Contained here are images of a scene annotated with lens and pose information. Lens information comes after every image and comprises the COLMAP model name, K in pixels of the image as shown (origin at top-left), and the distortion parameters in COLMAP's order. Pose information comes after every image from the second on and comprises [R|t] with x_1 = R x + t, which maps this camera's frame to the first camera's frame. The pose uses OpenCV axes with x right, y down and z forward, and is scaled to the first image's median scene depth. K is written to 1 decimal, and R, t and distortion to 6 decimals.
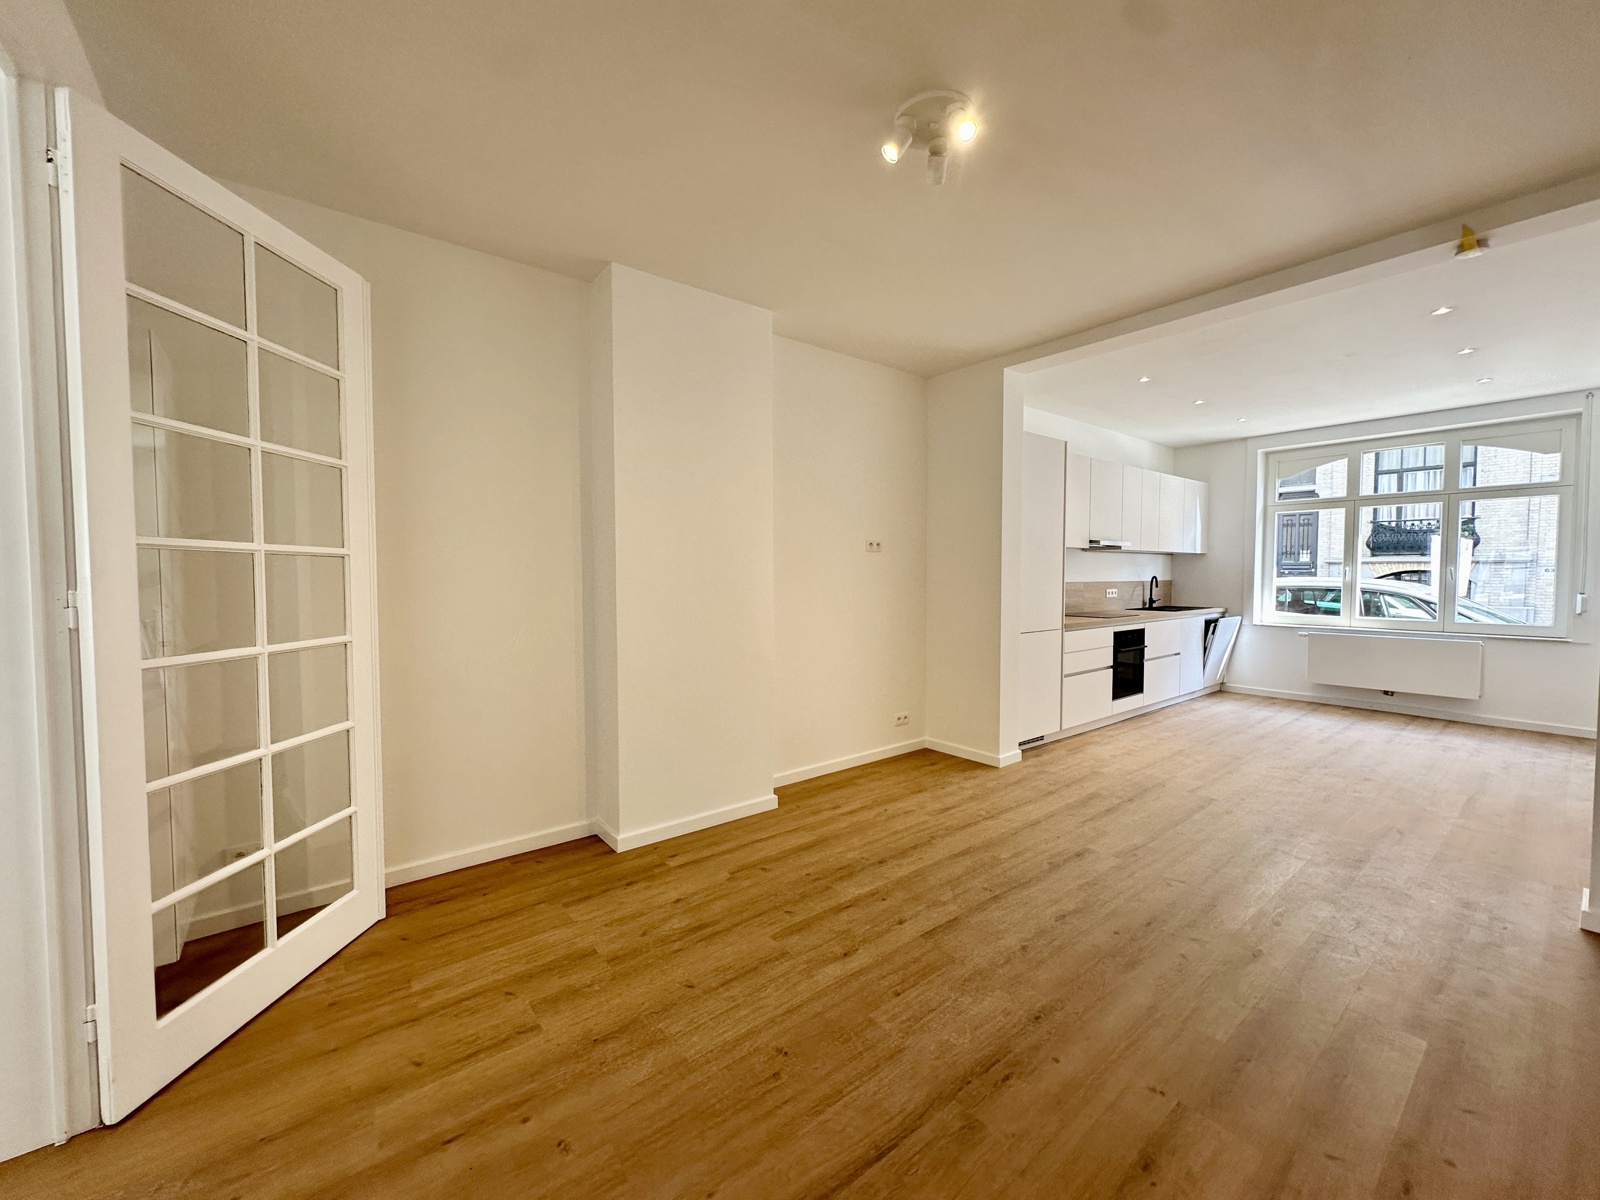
lens RADIAL K [[636.4, 0, 802.0], [0, 636.4, 600.8], [0, 0, 1]] dist [-0.002895, 0.000496]
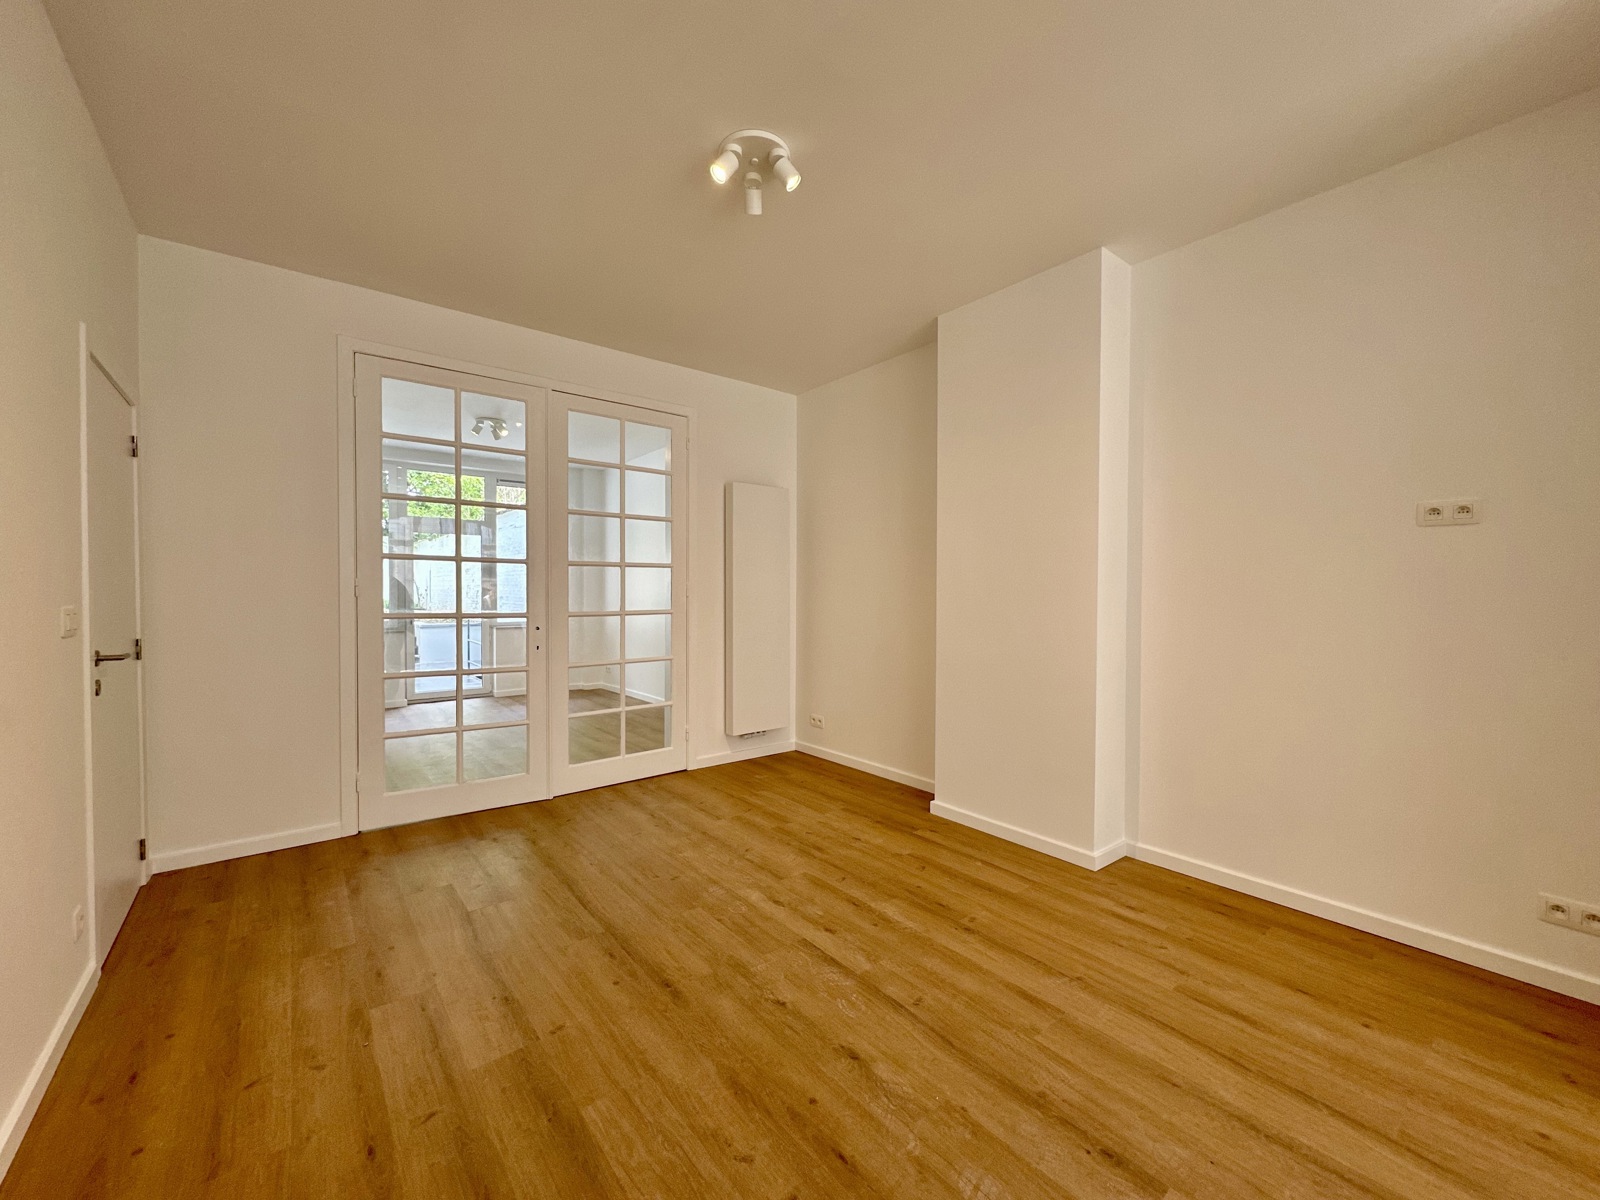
lens RADIAL K [[636.4, 0, 791.7], [0, 636.4, 600.6], [0, 0, 1]] dist [-0.002895, 0.000496]
pose [[0.004657, 0.022701, -0.999731, 0.722814], [-0.051299, 0.998431, 0.022433, -0.005066], [0.998672, 0.051181, 0.005814, 0.600286]]
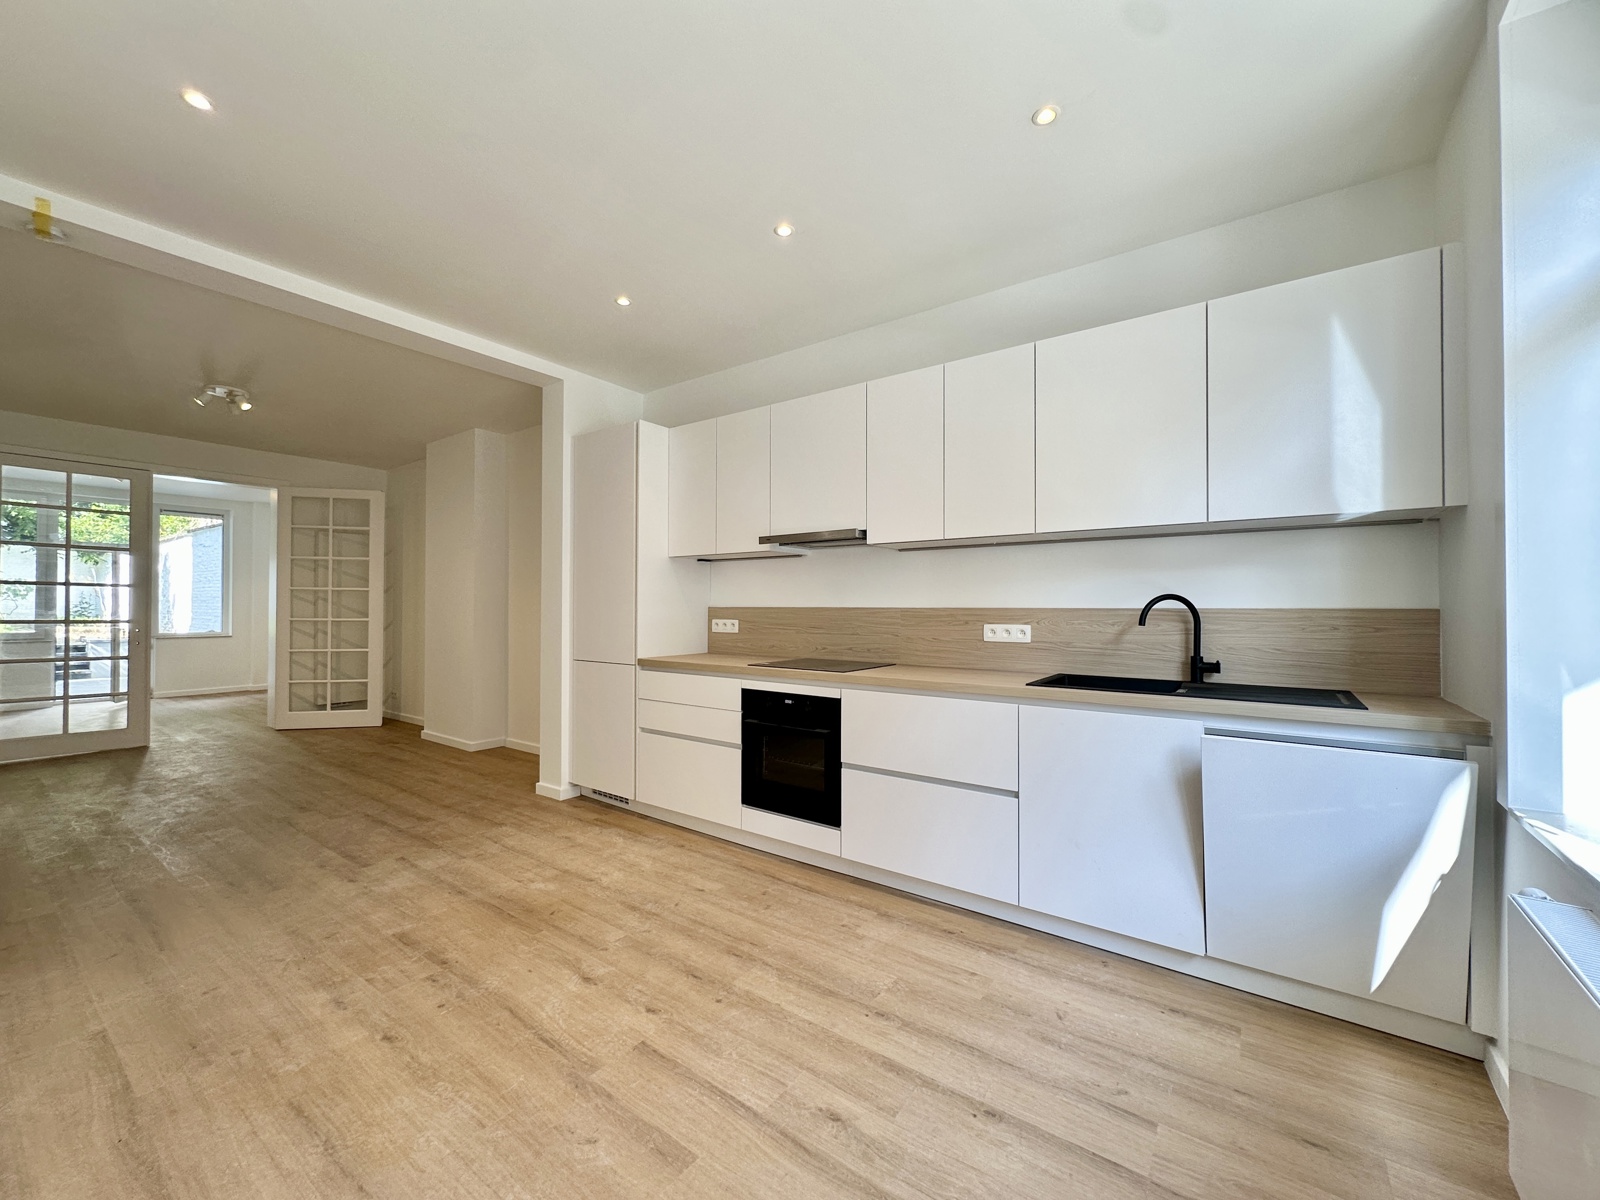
lens RADIAL K [[636.4, 0, 789.7], [0, 636.4, 608.3], [0, 0, 1]] dist [-0.002895, 0.000496]
pose [[0.258517, 0.005855, -0.965989, 1.552775], [-0.041452, 0.999128, -0.005038, -0.035520], [0.965117, 0.041345, 0.258534, 1.281908]]
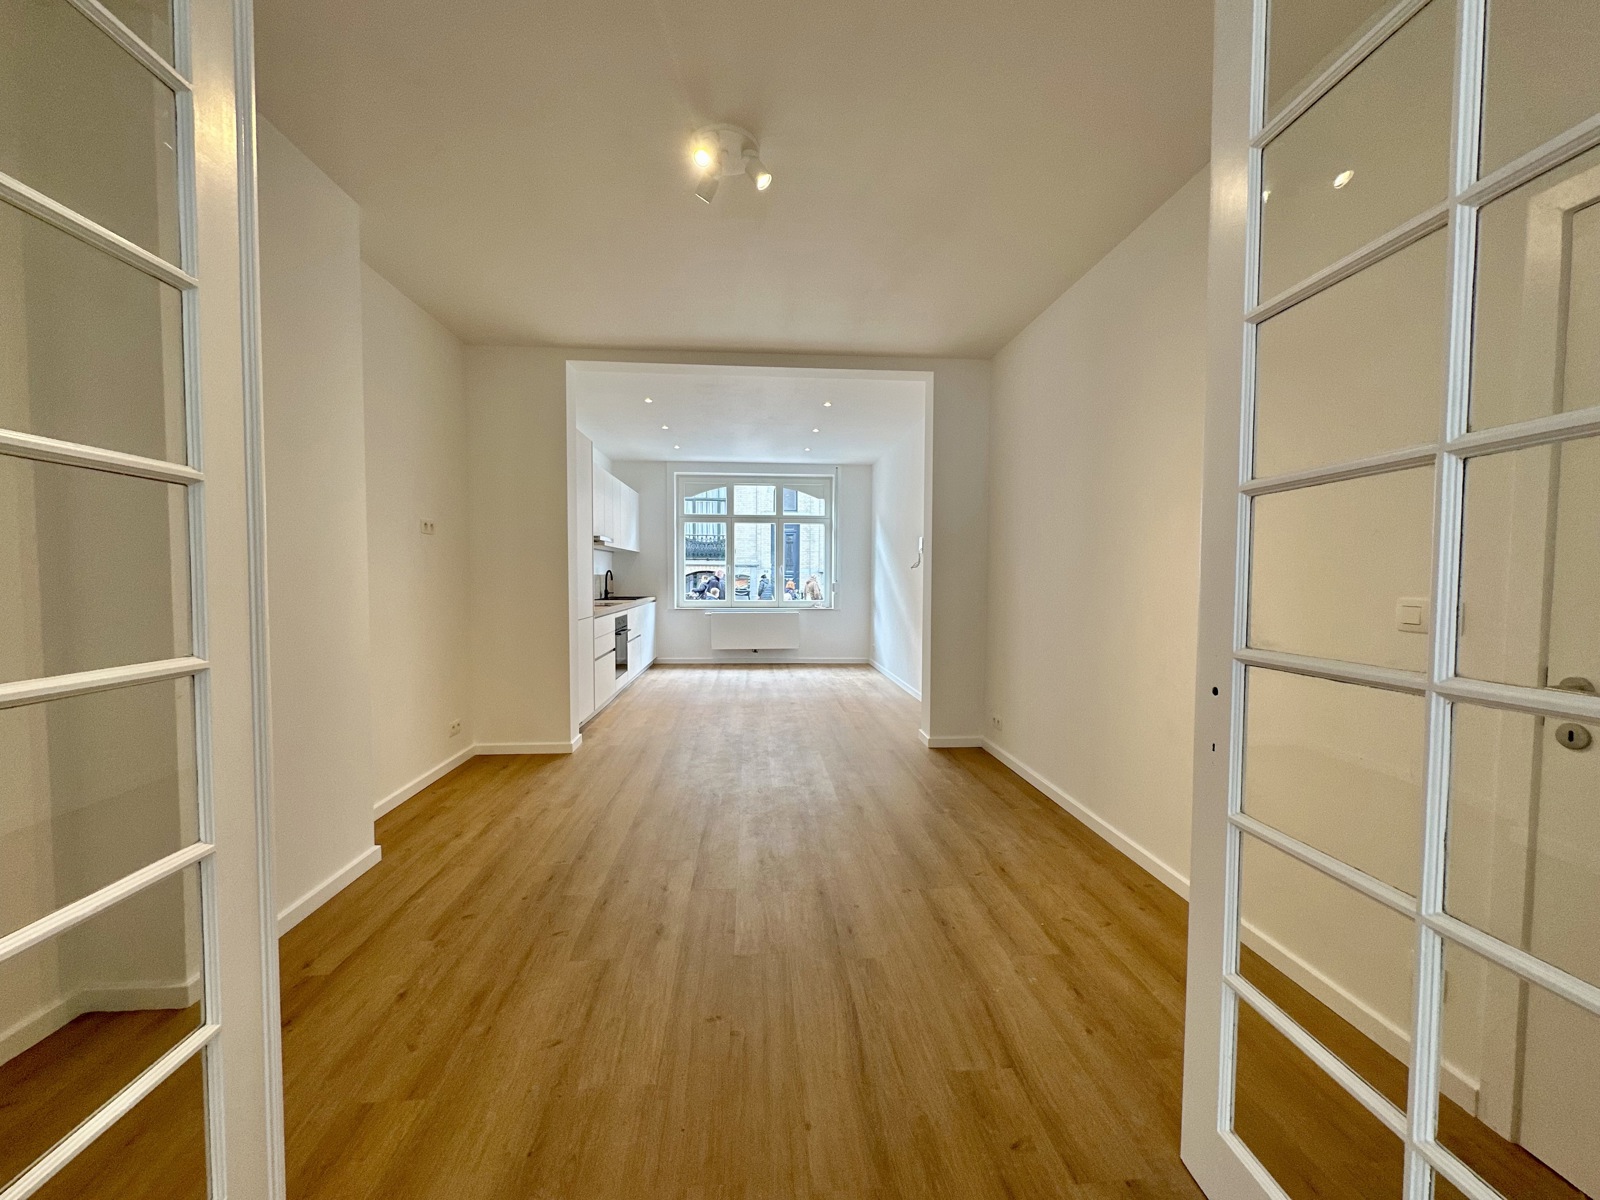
lens RADIAL K [[636.4, 0, 793.0], [0, 636.4, 600.2], [0, 0, 1]] dist [-0.002895, 0.000496]
pose [[0.564518, -0.029349, 0.824899, -0.374956], [0.031599, 0.999404, 0.013933, 0.016830], [-0.824816, 0.018200, 0.565109, 0.152005]]
